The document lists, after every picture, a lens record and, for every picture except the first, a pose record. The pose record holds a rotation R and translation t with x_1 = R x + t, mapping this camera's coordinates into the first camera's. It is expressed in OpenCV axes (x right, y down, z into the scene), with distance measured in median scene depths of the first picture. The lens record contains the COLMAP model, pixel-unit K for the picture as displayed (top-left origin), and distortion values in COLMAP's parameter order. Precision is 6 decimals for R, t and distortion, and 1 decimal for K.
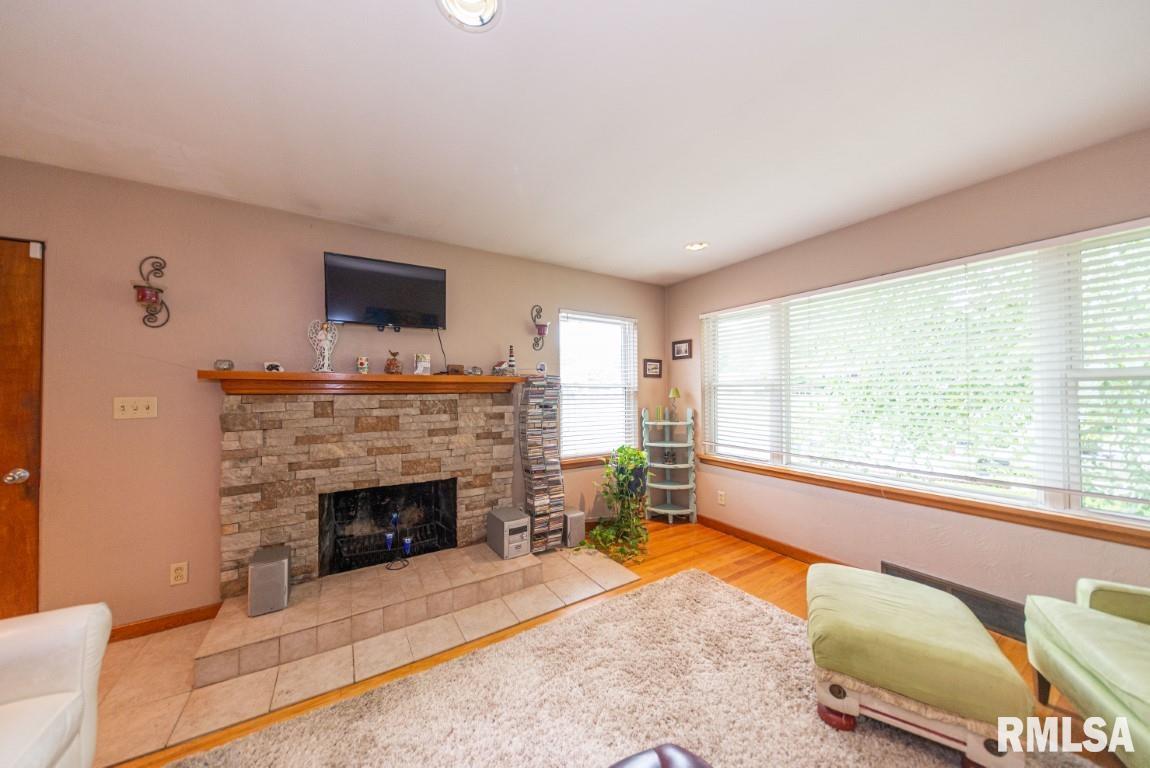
lens RADIAL K [[375.3, 0, 575.4], [0, 375.3, 386.8], [0, 0, 1]] dist [0.001108, -0.000061]
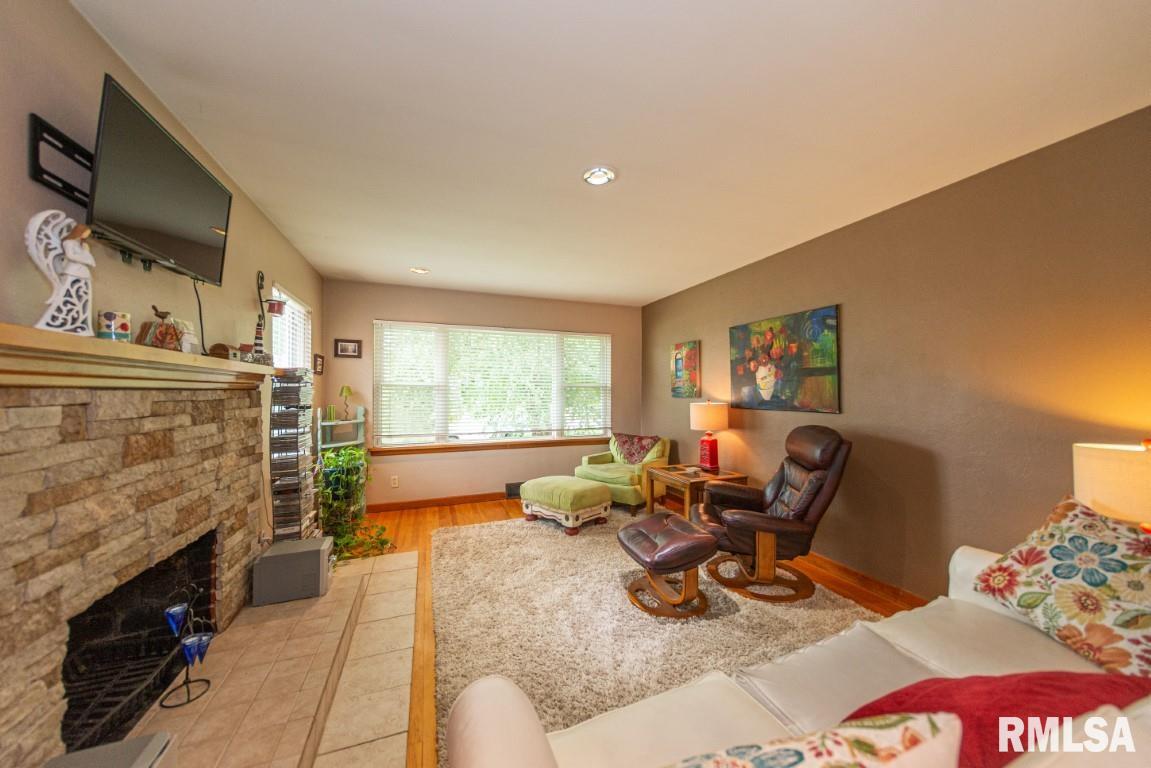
lens RADIAL K [[375.7, 0, 575.0], [0, 375.7, 384.3], [0, 0, 1]] dist [0.001108, -0.000061]
pose [[0.190560, 0.024921, 0.981359, -0.831323], [-0.016397, 0.999619, -0.022201, 0.013071], [-0.981539, -0.011860, 0.190896, 0.293505]]
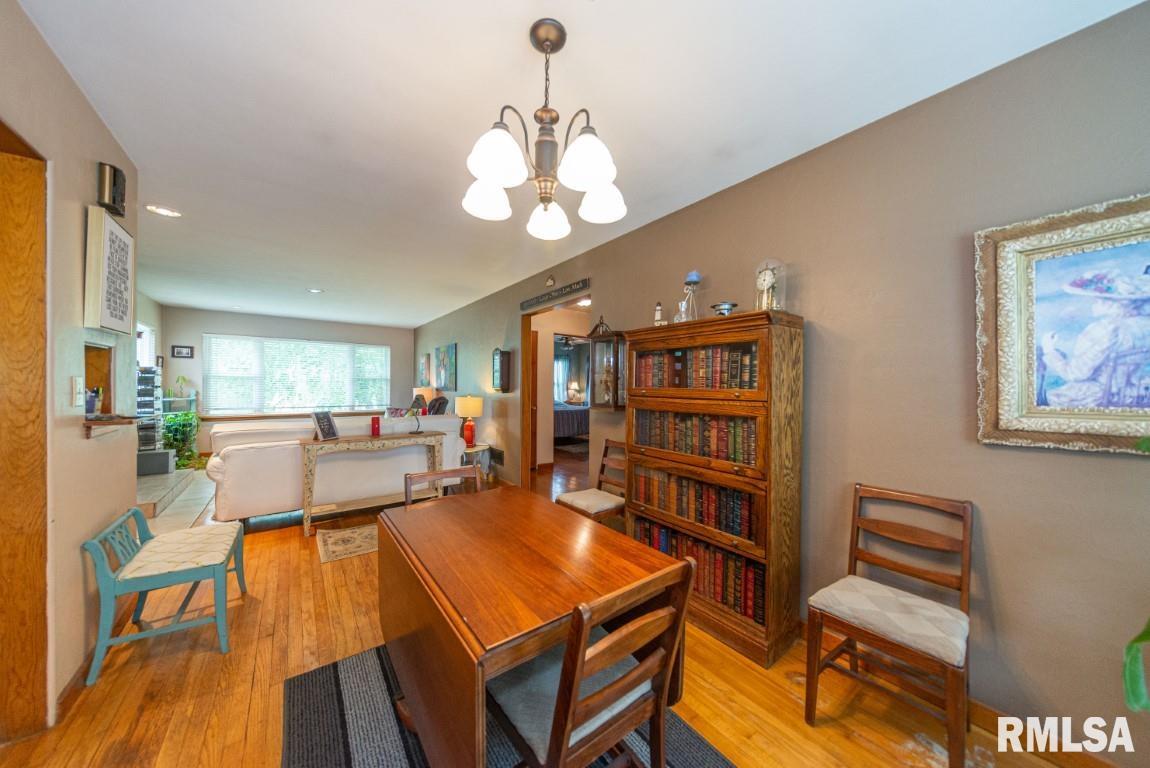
lens RADIAL K [[375.3, 0, 574.7], [0, 375.3, 385.2], [0, 0, 1]] dist [0.001108, -0.000061]
pose [[-0.079556, 0.007020, 0.996806, -1.968930], [-0.023251, 0.999690, -0.008896, 0.021336], [-0.996559, -0.023885, -0.079368, -0.700319]]
